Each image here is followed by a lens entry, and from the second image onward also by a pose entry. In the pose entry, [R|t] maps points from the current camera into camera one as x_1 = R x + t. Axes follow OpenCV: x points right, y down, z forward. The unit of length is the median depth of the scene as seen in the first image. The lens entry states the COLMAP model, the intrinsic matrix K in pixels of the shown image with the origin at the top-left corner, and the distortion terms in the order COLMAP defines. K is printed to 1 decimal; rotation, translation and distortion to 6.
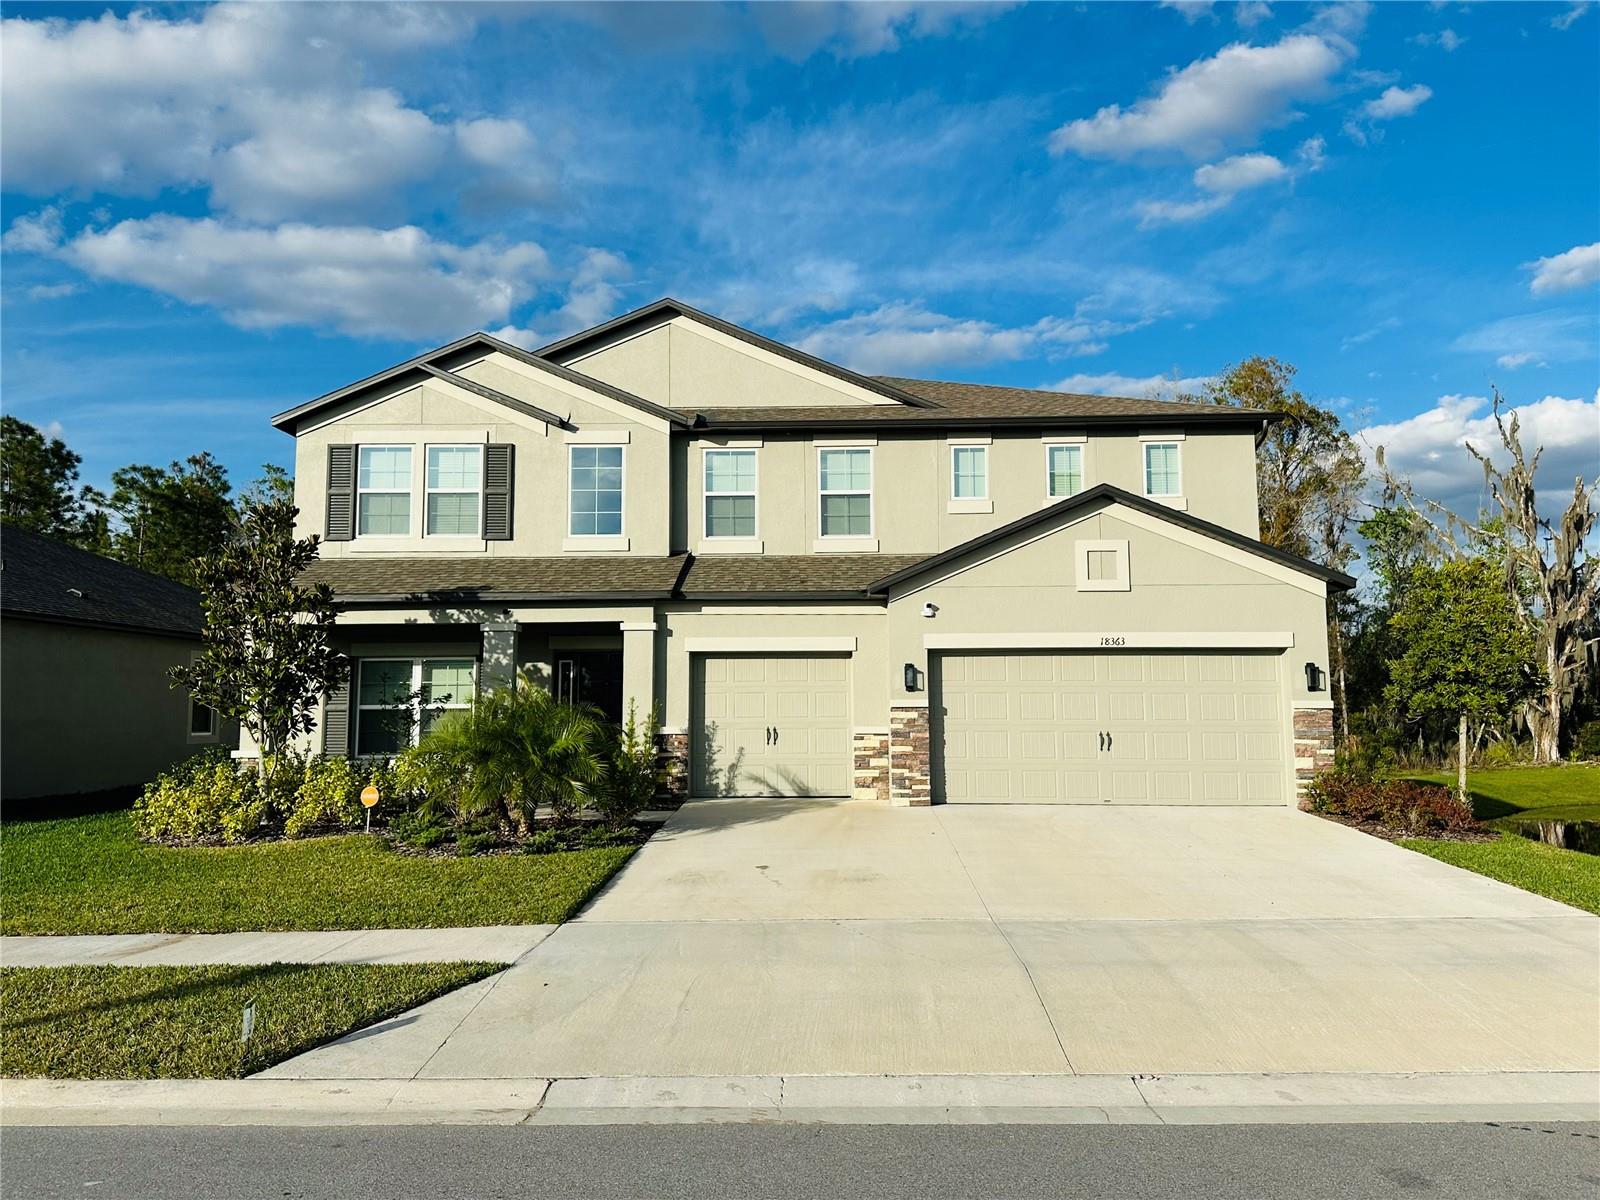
lens RADIAL K [[1169.6, 0, 800.0], [0, 1169.6, 600.0], [0, 0, 1]] dist [0.096208, -0.001159]
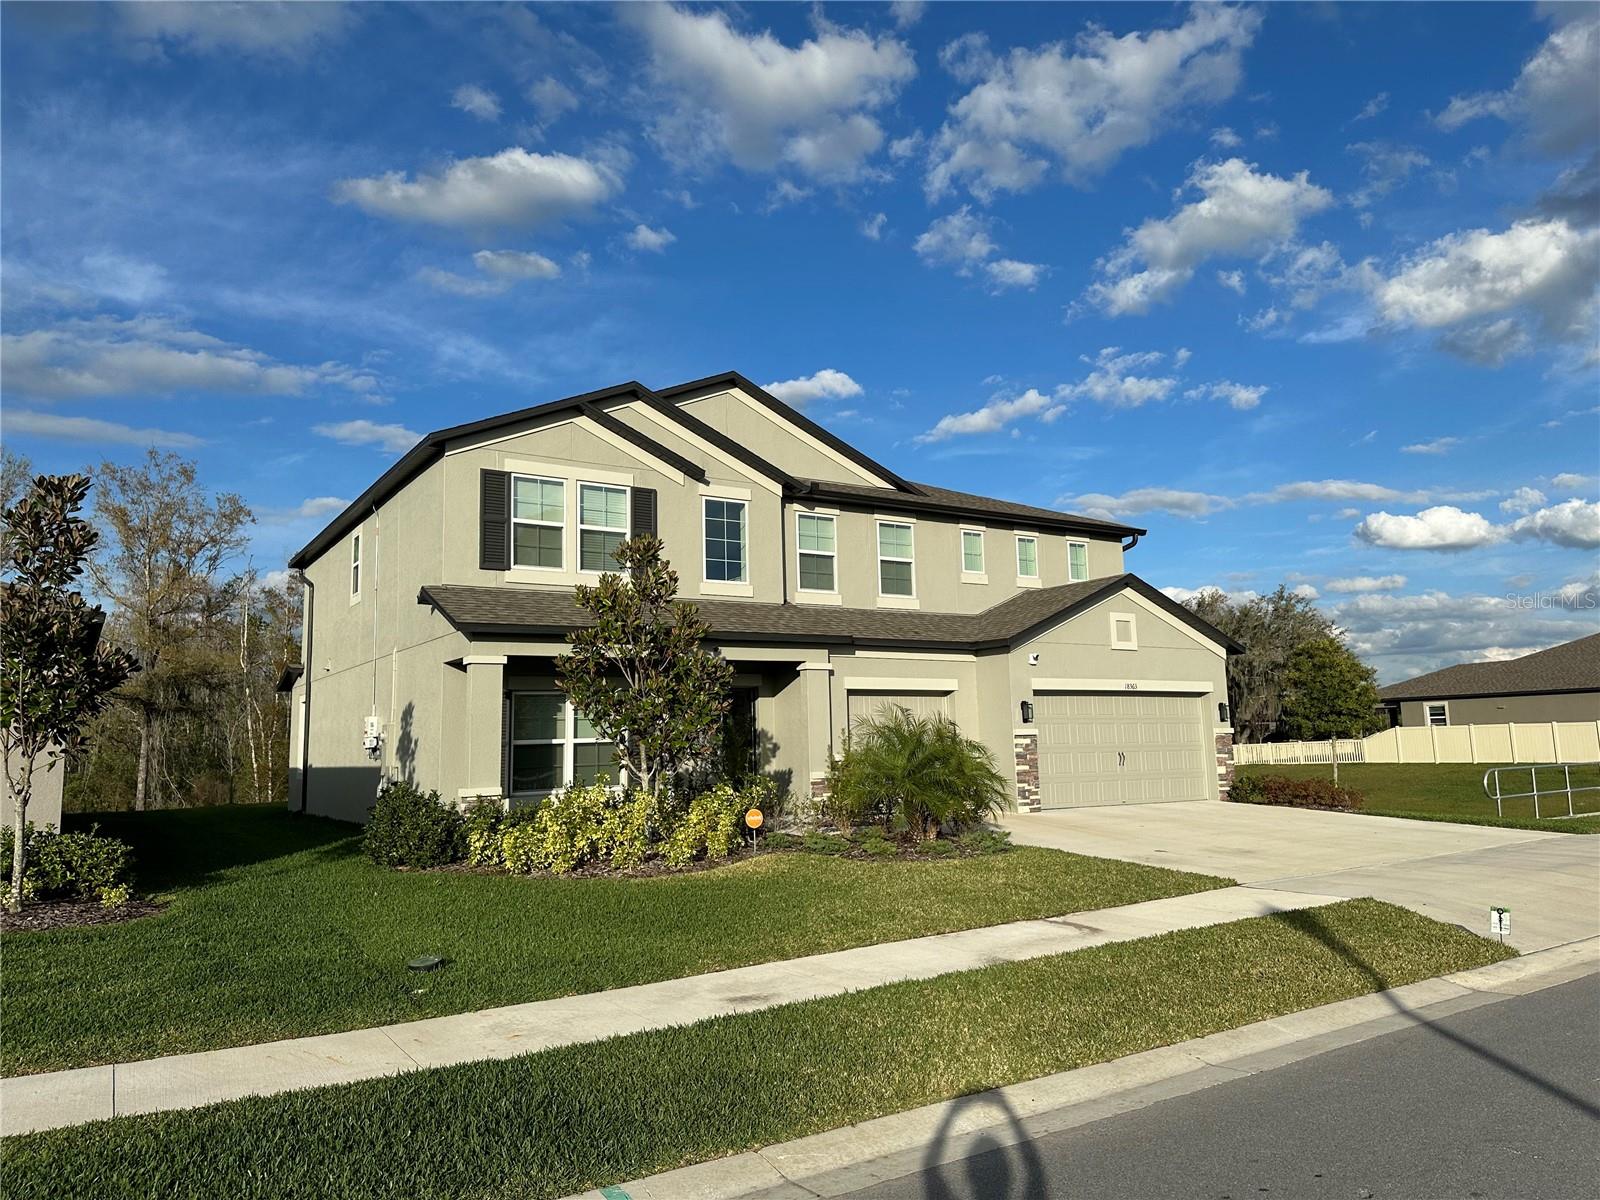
lens RADIAL K [[1133.1, 0, 794.4], [0, 1133.1, 599.7], [0, 0, 1]] dist [0.052421, -0.059178]
pose [[0.827041, 0.059524, 0.558981, -0.699207], [-0.034694, 0.997887, -0.054930, 0.017475], [-0.561070, 0.026036, 0.827359, 0.091320]]
